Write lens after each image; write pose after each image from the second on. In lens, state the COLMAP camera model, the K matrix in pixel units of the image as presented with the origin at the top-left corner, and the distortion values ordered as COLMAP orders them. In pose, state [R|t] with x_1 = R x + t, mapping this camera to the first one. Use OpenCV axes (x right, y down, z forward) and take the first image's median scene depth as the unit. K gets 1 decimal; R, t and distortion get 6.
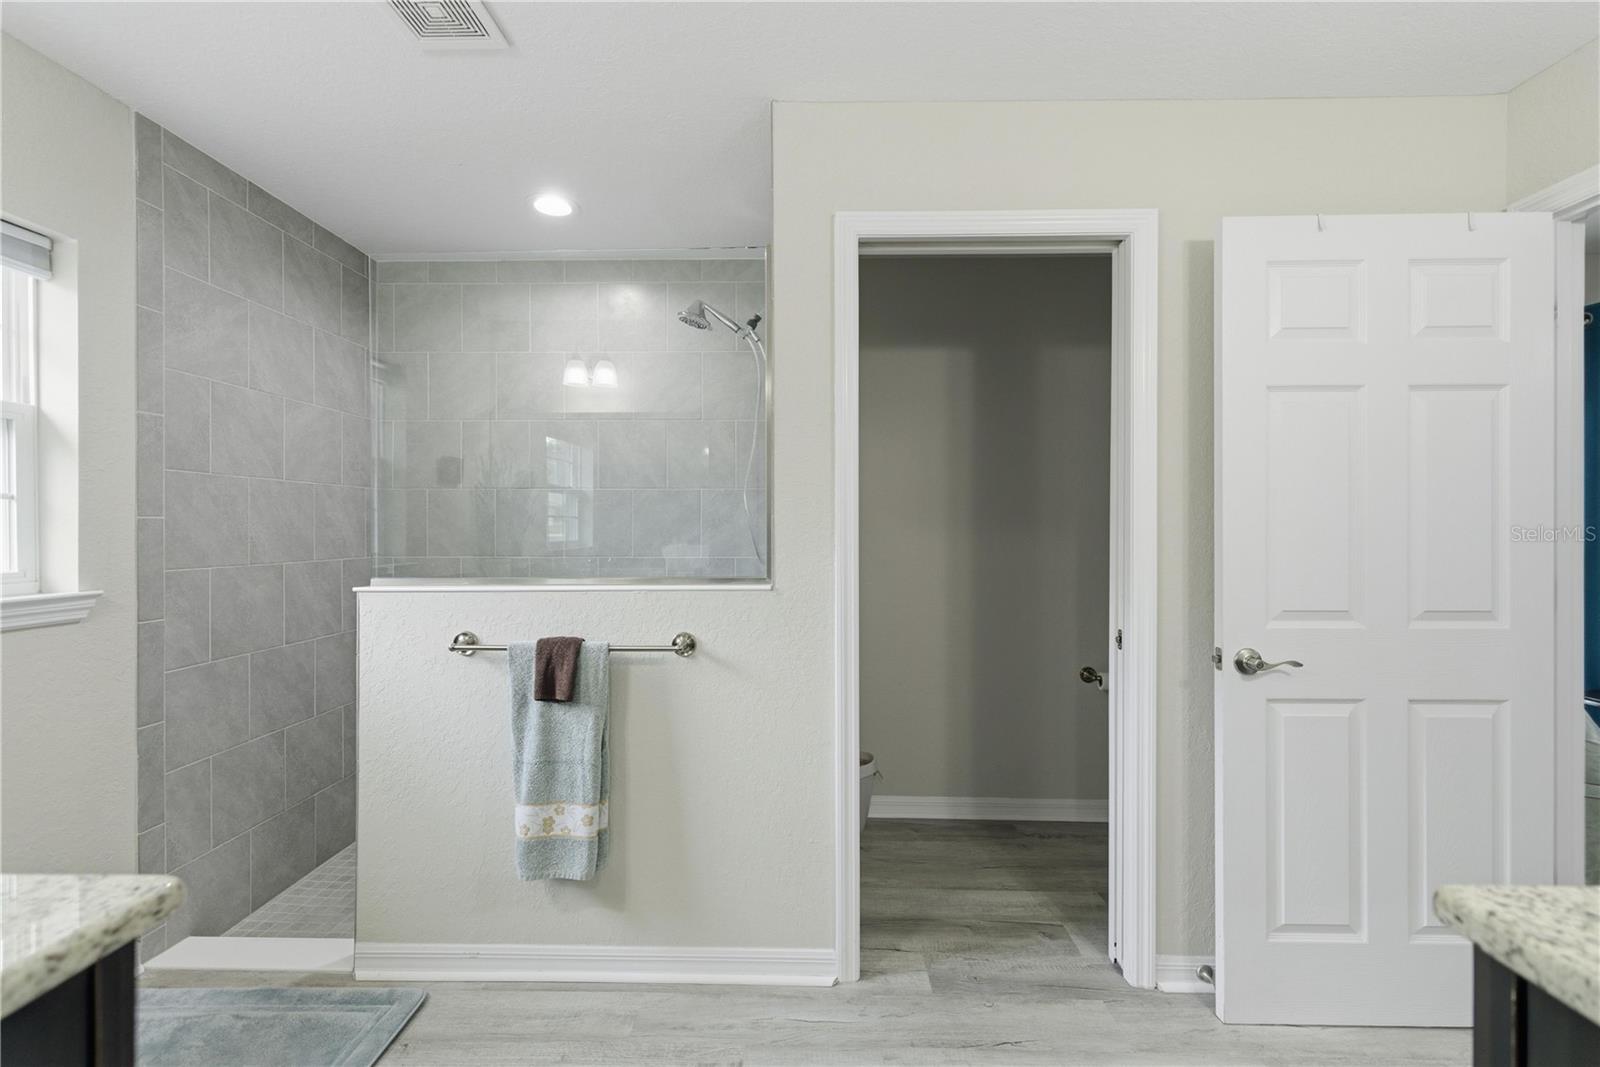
lens RADIAL K [[670.9, 0, 800.0], [0, 670.9, 533.5], [0, 0, 1]] dist [0.010571, 0.000059]
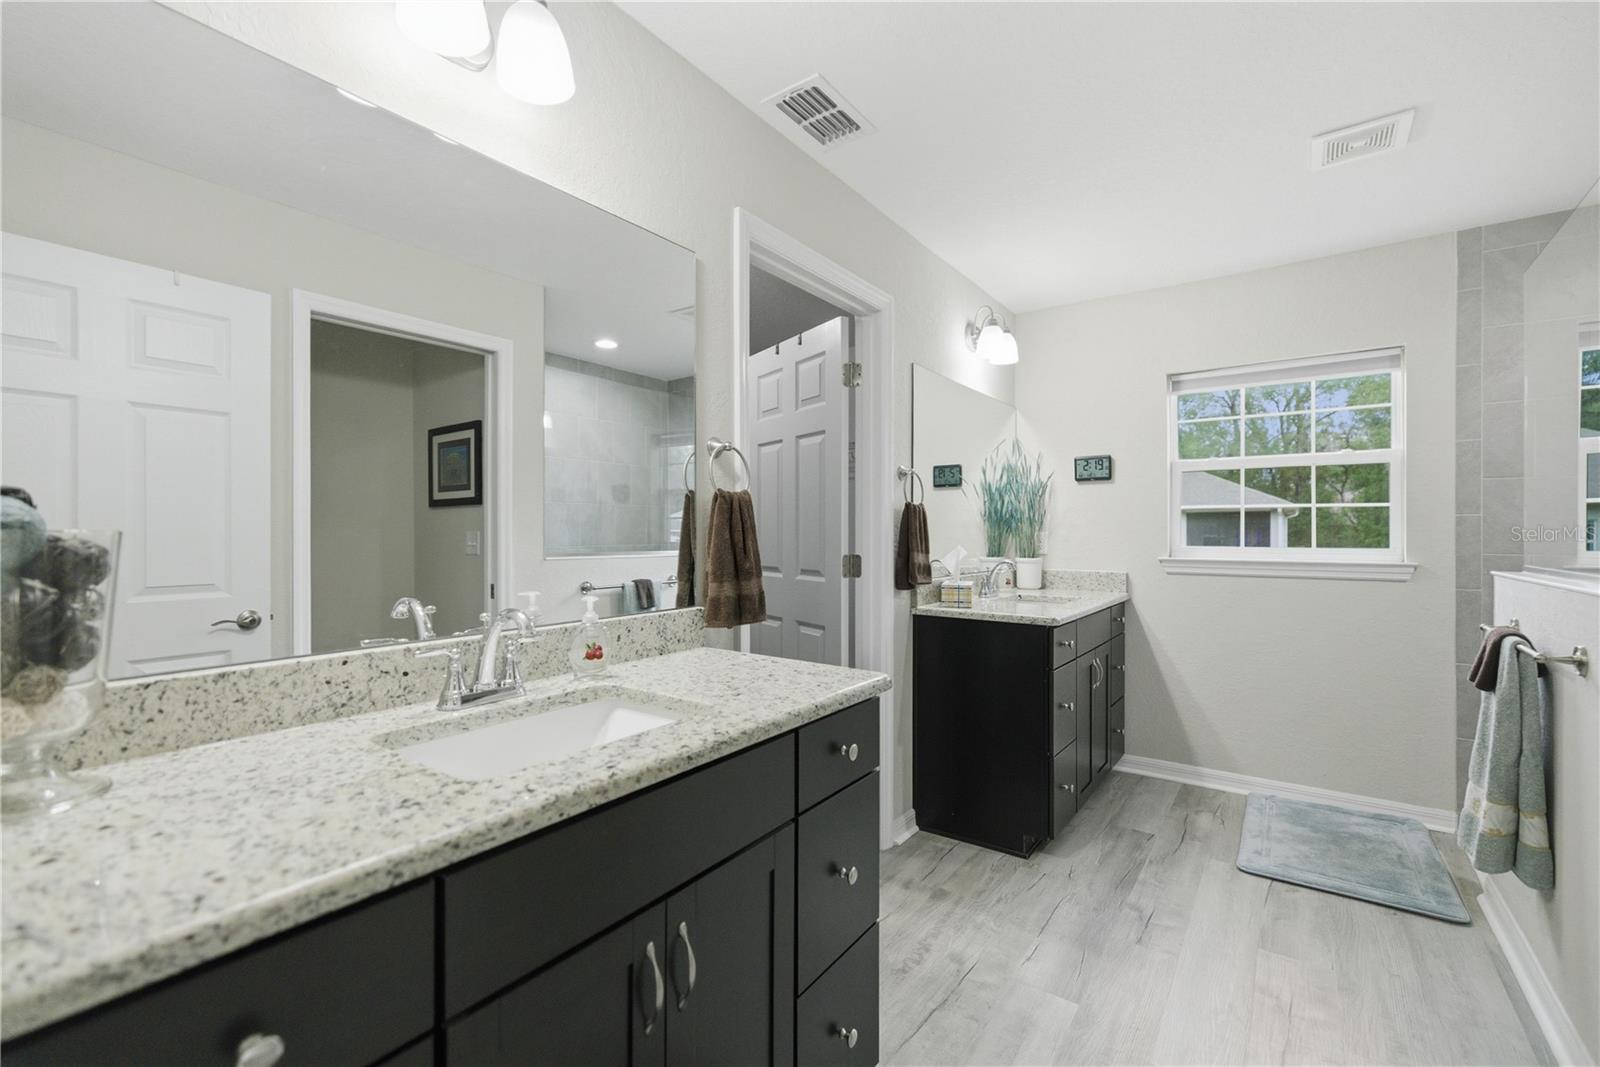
lens RADIAL K [[670.9, 0, 800.0], [0, 670.9, 533.5], [0, 0, 1]] dist [0.010571, 0.000059]
pose [[-0.573742, 0.000641, -0.819036, 0.983248], [-0.003274, 0.999990, 0.003076, 0.014977], [0.819030, 0.004447, -0.573734, 0.686350]]
